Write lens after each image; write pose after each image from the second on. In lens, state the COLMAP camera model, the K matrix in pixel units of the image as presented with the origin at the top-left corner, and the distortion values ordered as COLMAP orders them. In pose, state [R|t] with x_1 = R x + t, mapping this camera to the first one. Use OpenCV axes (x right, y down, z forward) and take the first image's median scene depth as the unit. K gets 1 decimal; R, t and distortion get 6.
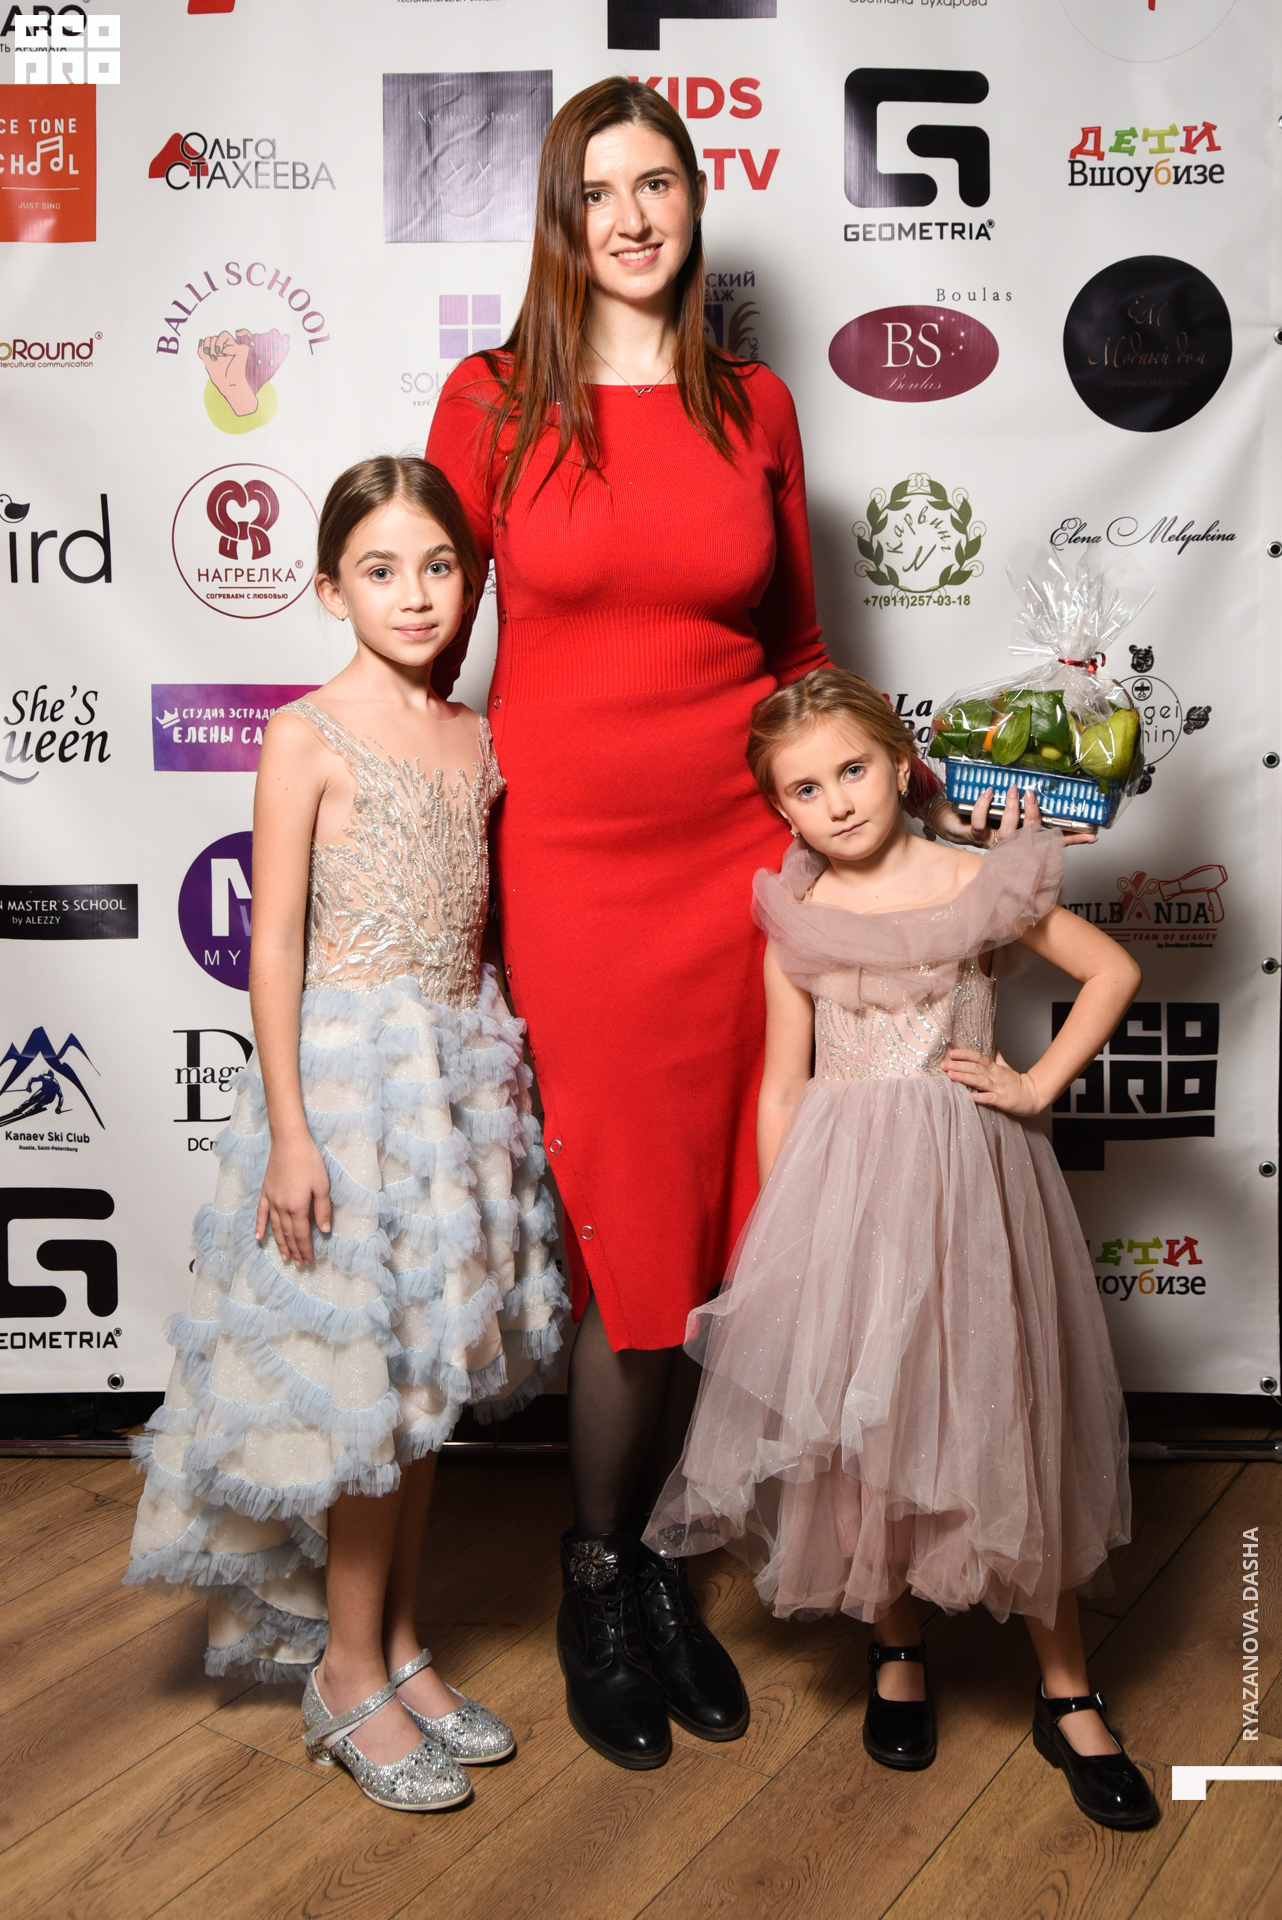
lens RADIAL K [[1993.9, 0, 626.6], [0, 1993.9, 738.7], [0, 0, 1]] dist [-0.000114, 0.000000]
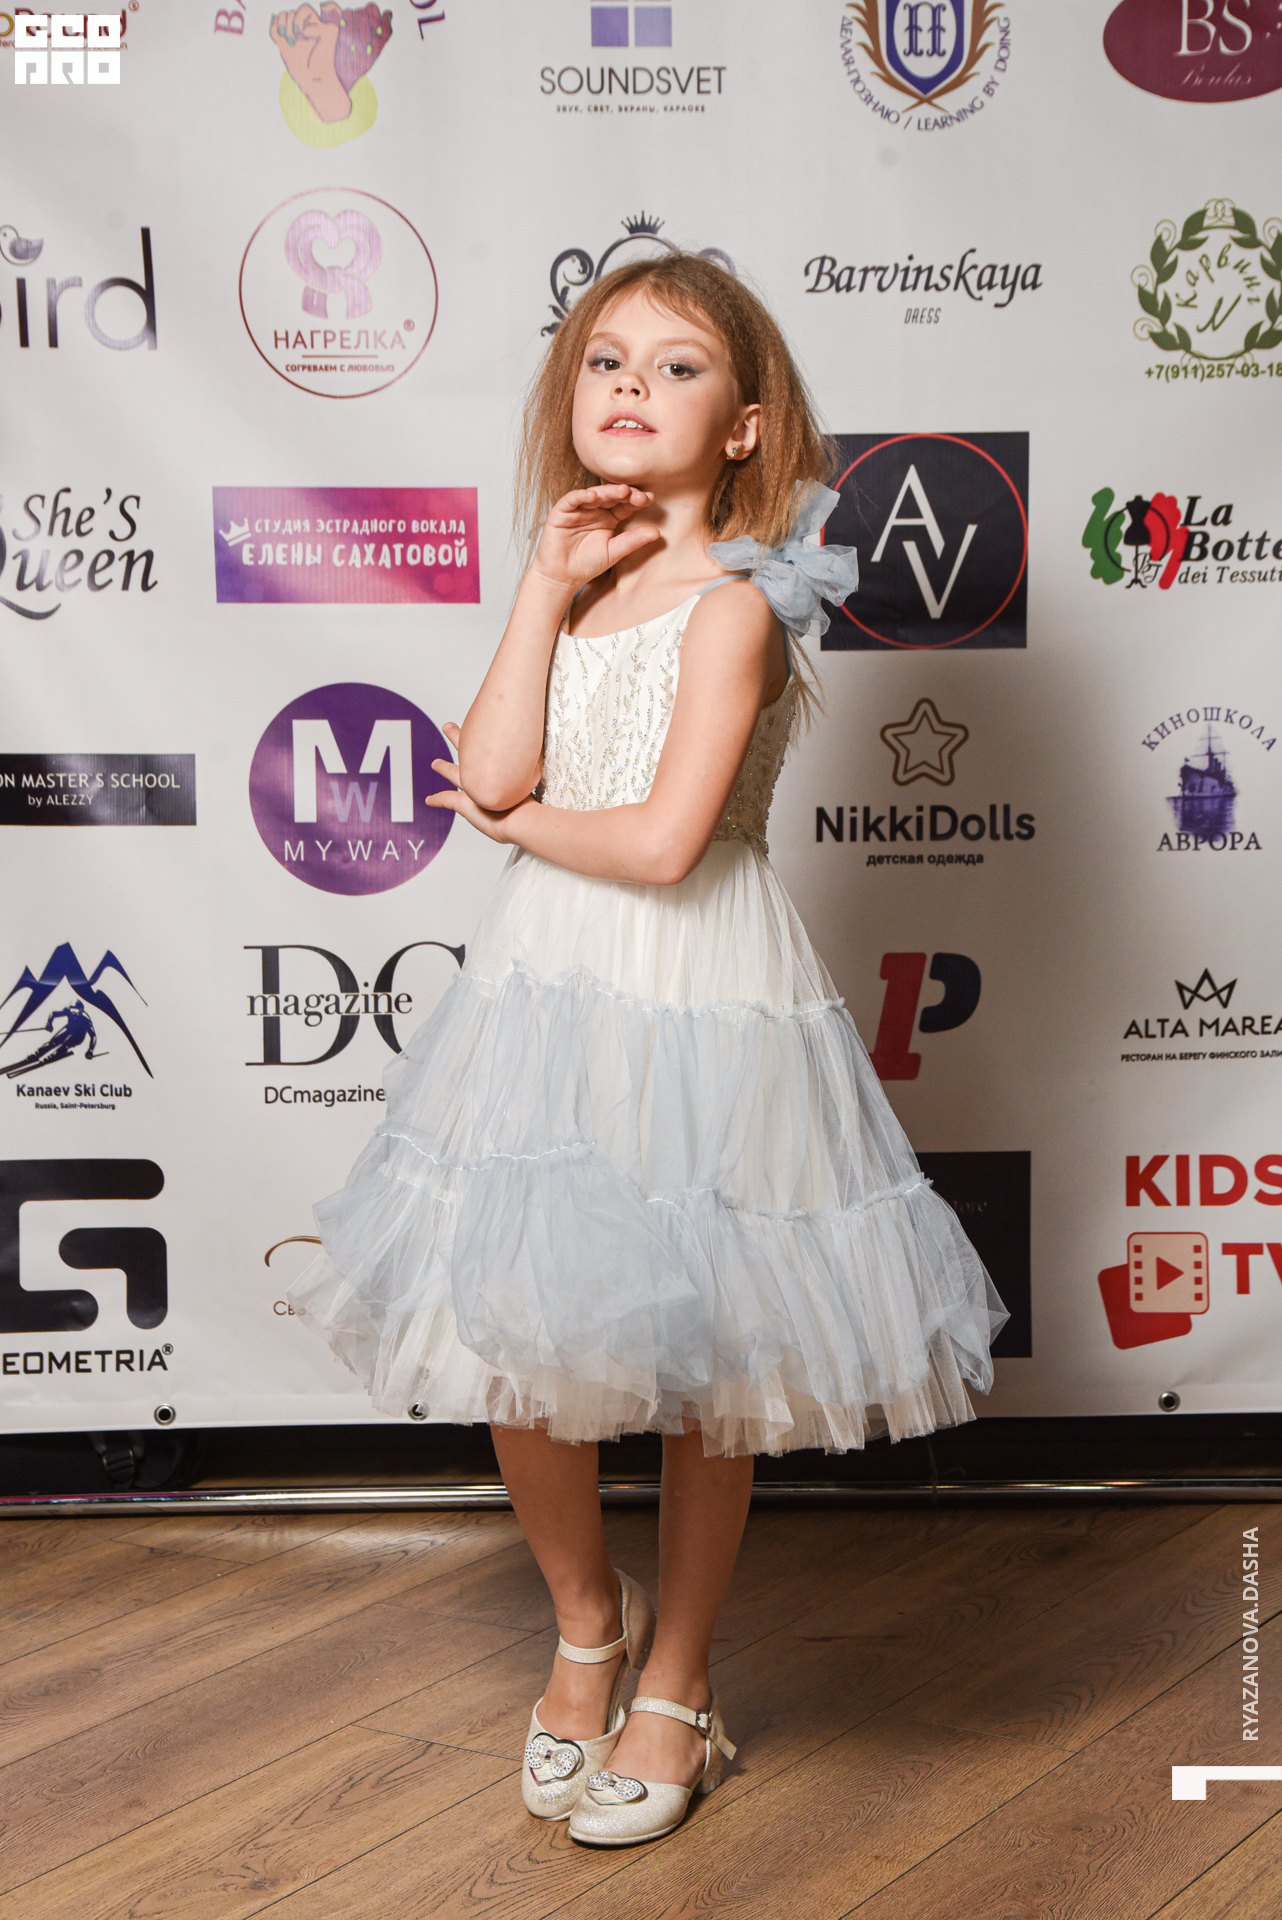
lens RADIAL K [[3213.5, 0, 719.8], [0, 3213.5, 953.4], [0, 0, 1]] dist [0.262568, 0.000000]
pose [[0.999417, -0.007163, 0.033375, -0.088609], [0.006827, 0.999925, 0.010159, 0.141166], [-0.033446, -0.009925, 0.999391, -0.251145]]
